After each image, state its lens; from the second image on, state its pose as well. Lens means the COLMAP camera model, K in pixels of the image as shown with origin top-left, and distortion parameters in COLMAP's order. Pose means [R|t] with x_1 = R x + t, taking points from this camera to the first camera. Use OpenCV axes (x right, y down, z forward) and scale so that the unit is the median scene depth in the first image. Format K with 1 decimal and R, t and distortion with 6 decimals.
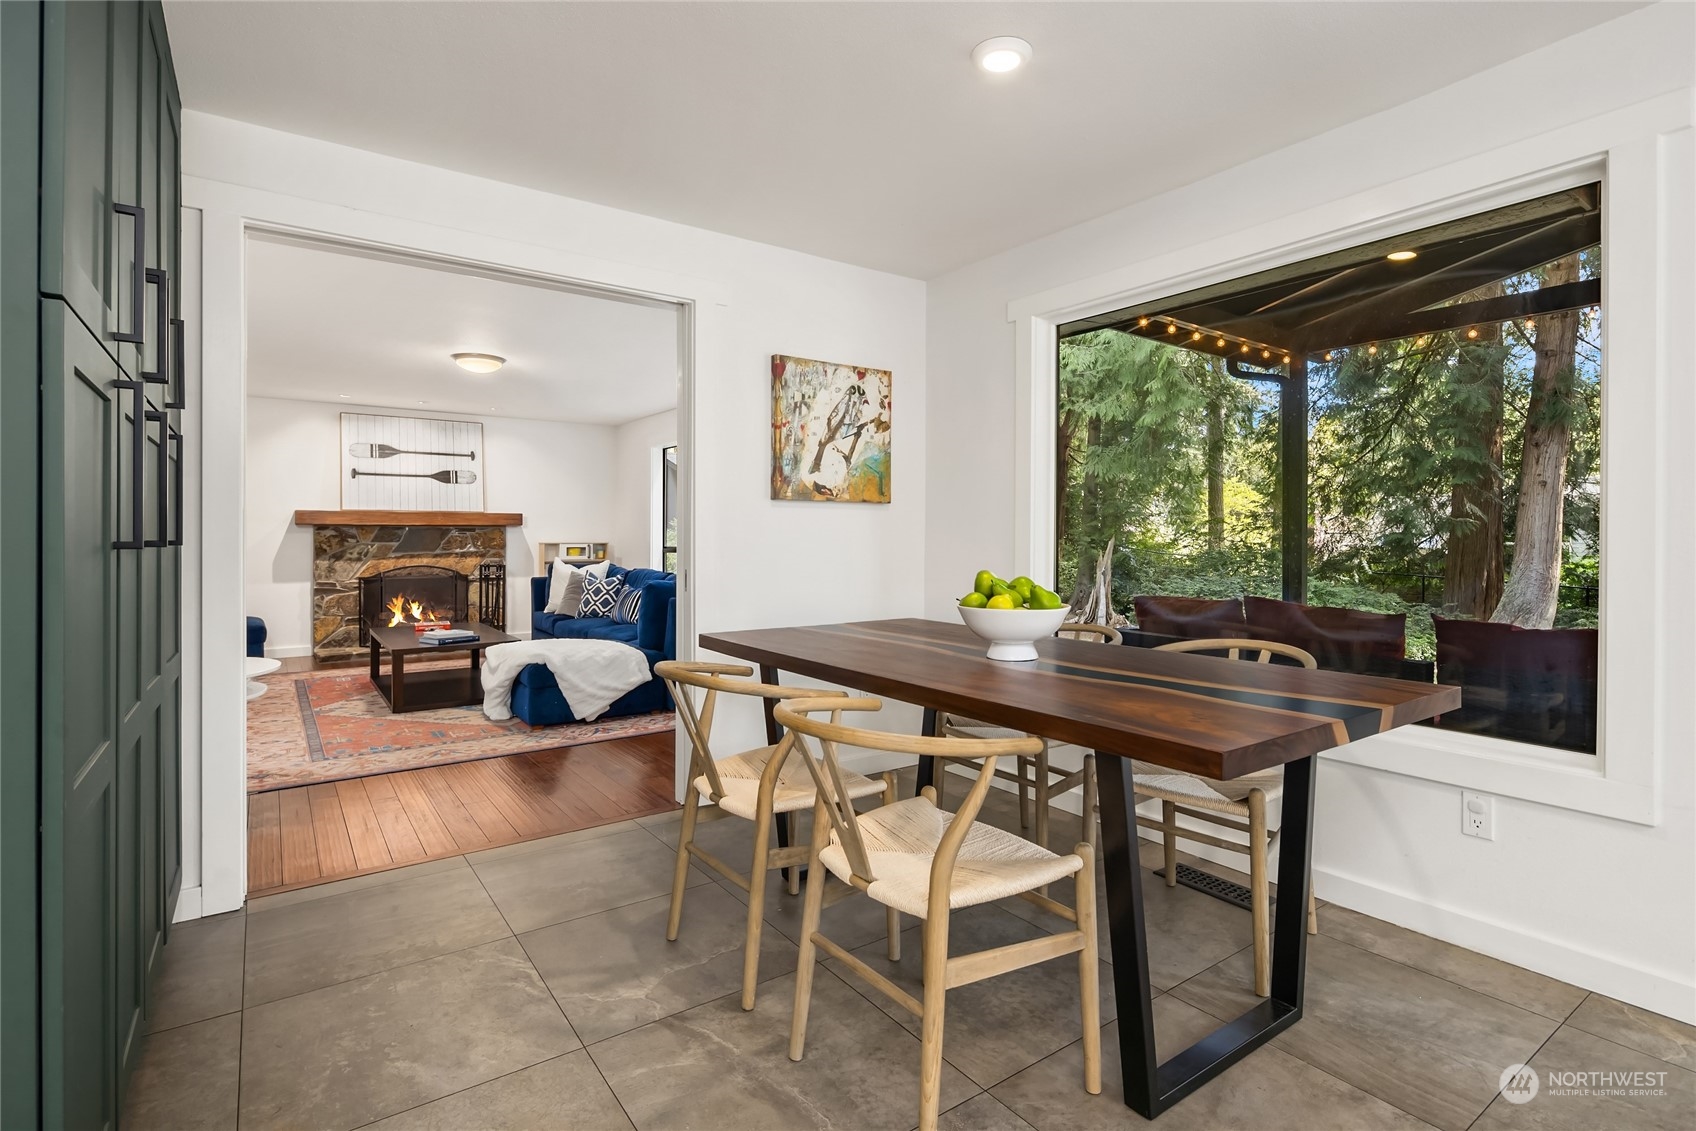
lens RADIAL K [[820.5, 0, 848.2], [0, 820.5, 532.7], [0, 0, 1]] dist [0.000848, 0.000143]
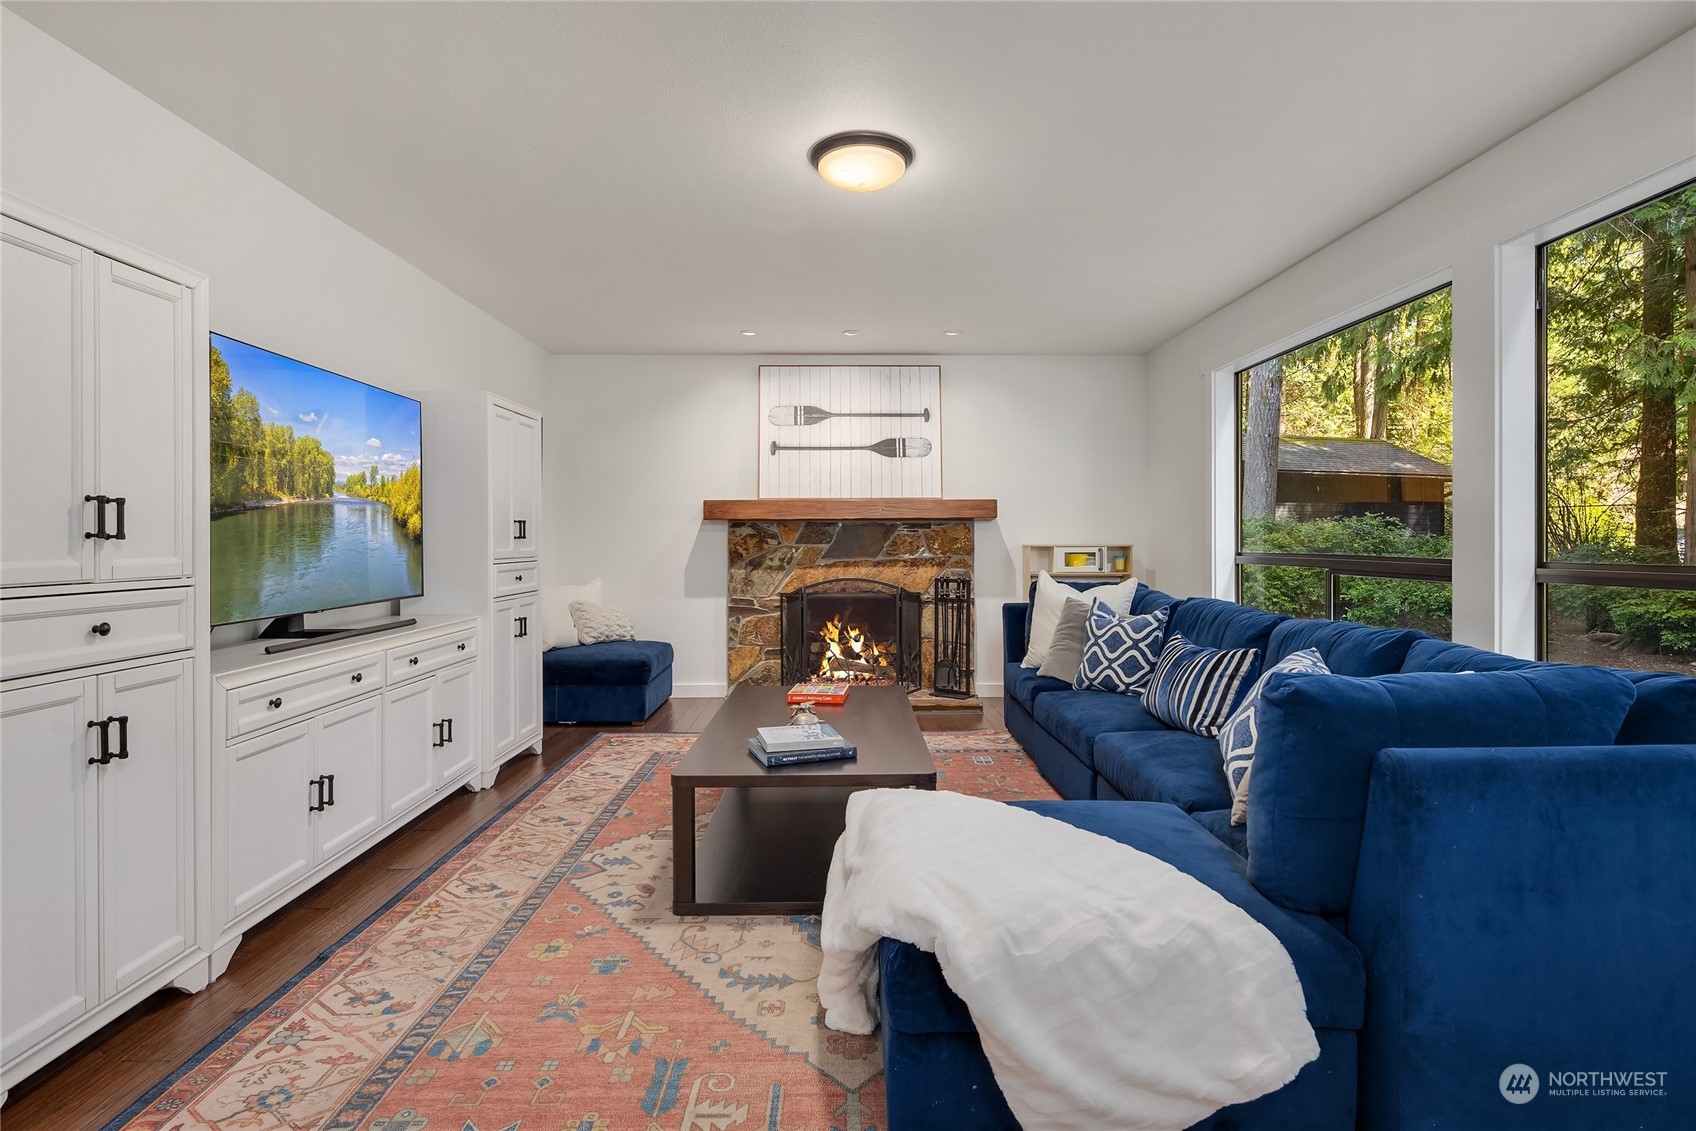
lens RADIAL K [[822.8, 0, 853.4], [0, 822.8, 546.4], [0, 0, 1]] dist [0.003036, -0.000416]
pose [[0.823266, 0.002660, -0.567650, -0.138246], [0.004395, 0.999929, 0.011059, 0.006149], [0.567639, -0.011600, 0.823196, 0.451990]]
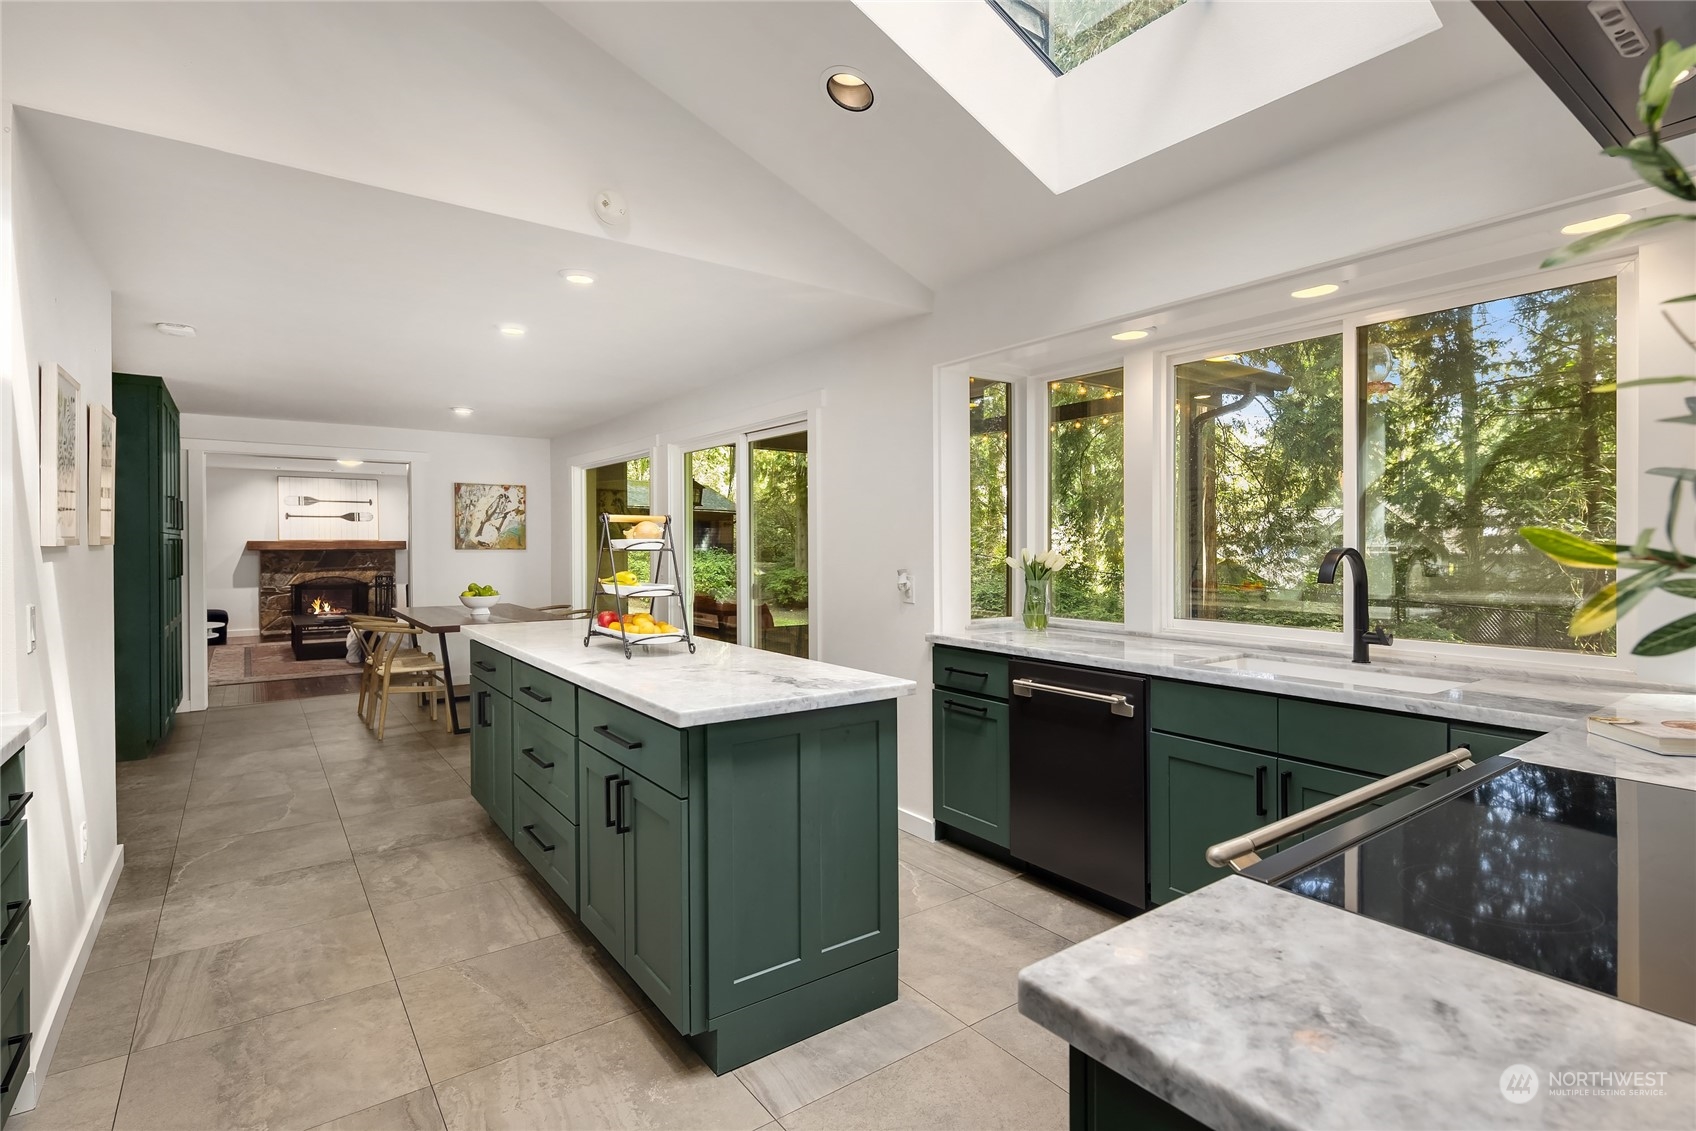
lens RADIAL K [[822.8, 0, 853.4], [0, 822.8, 546.4], [0, 0, 1]] dist [0.003036, -0.000416]
pose [[0.999861, 0.000104, 0.016668, 0.424122], [-0.000286, 0.999941, 0.010903, -0.033303], [-0.016666, -0.010906, 0.999802, -0.547276]]
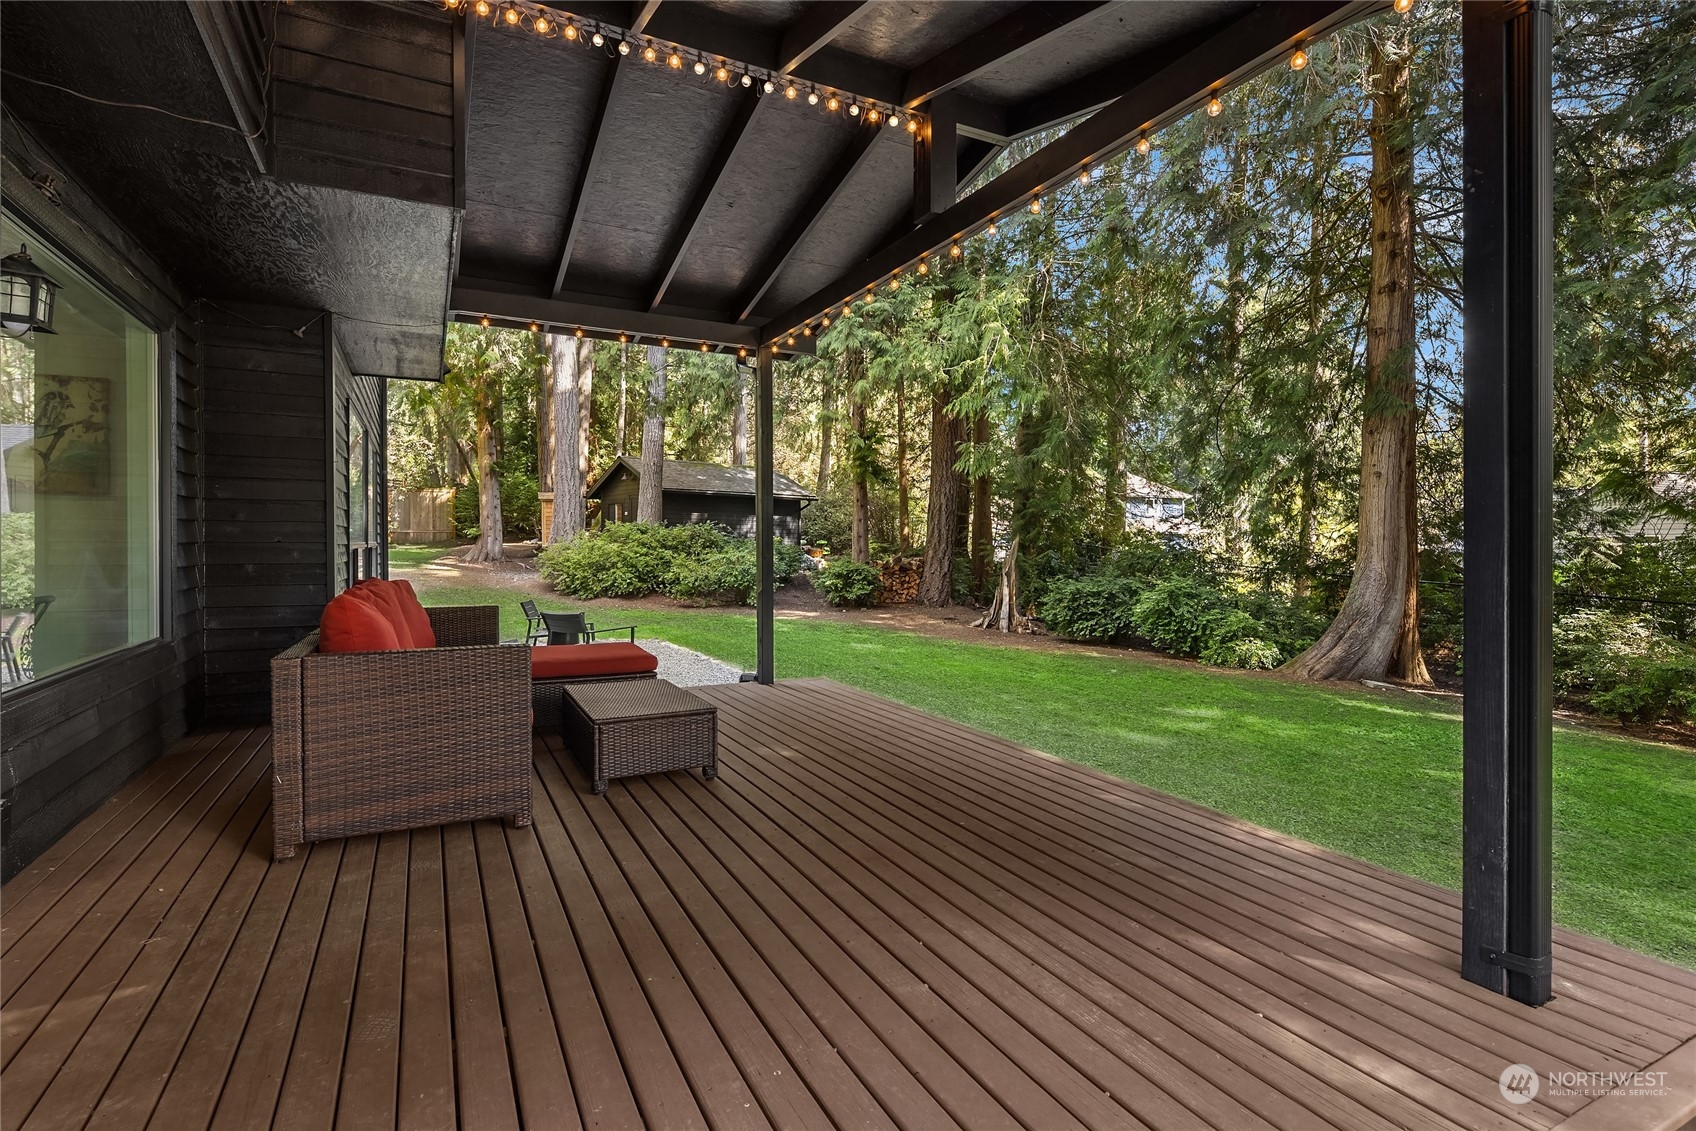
lens RADIAL K [[822.8, 0, 853.4], [0, 822.8, 546.4], [0, 0, 1]] dist [0.003036, -0.000416]
pose [[0.989564, -0.002421, -0.144073, 0.624053], [0.003809, 0.999949, 0.009358, 0.014872], [0.144043, -0.009809, 0.989523, 0.007661]]
